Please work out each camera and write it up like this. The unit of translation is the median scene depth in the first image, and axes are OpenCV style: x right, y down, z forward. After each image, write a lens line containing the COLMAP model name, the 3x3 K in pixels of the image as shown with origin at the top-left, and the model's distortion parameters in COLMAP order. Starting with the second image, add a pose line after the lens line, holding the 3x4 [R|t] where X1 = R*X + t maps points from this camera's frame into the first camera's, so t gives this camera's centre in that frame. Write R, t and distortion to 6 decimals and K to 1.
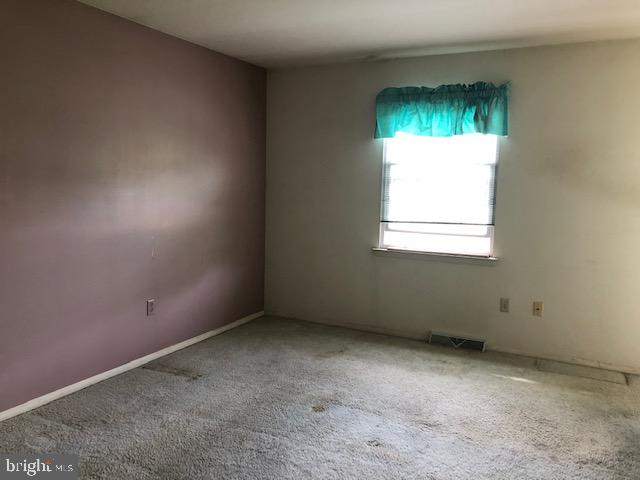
lens RADIAL K [[528.8, 0, 320.0], [0, 528.8, 240.0], [0, 0, 1]] dist [0.027851, -0.050483]
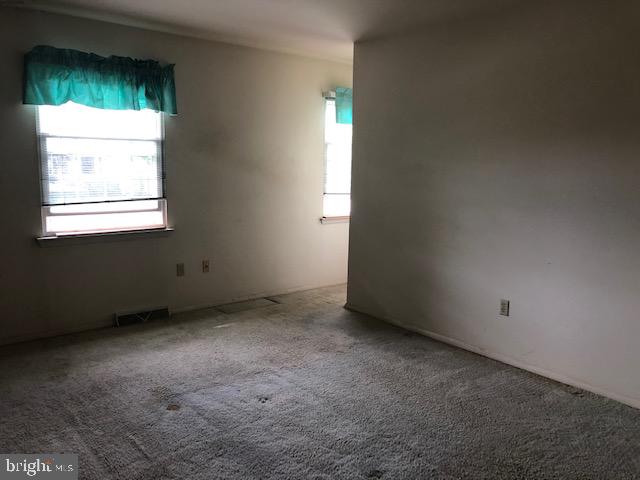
lens RADIAL K [[528.8, 0, 320.0], [0, 528.8, 240.0], [0, 0, 1]] dist [0.027851, -0.050483]
pose [[0.392087, -0.152211, 0.907248, -0.538346], [0.095732, 0.987613, 0.124321, -0.048416], [-0.914934, 0.038108, 0.401801, 0.291442]]
